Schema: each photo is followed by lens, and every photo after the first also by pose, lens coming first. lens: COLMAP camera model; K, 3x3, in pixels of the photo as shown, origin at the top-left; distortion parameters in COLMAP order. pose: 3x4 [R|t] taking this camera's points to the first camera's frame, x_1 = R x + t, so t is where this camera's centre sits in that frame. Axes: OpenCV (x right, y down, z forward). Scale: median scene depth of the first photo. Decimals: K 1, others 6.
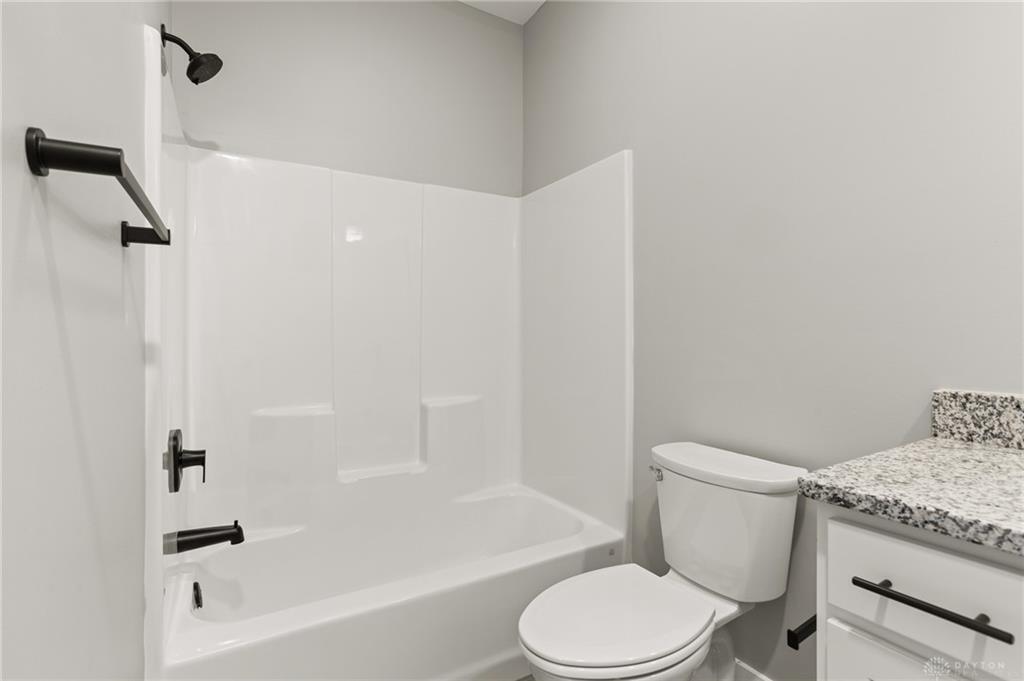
lens RADIAL K [[494.6, 0, 512.1], [0, 494.6, 338.5], [0, 0, 1]] dist [-0.055506, 0.032979]
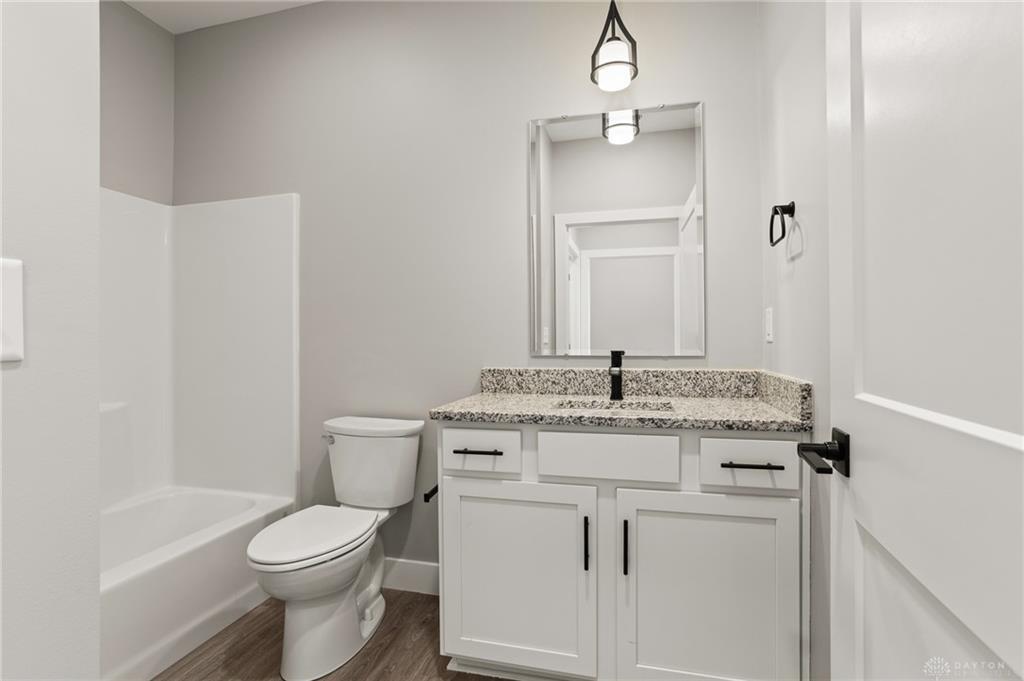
lens RADIAL K [[494.6, 0, 512.1], [0, 494.6, 338.5], [0, 0, 1]] dist [-0.055506, 0.032979]
pose [[0.715246, 0.002292, 0.698869, -0.370537], [0.005082, 0.999951, -0.008481, 0.003249], [-0.698854, 0.009617, 0.715199, -0.438116]]
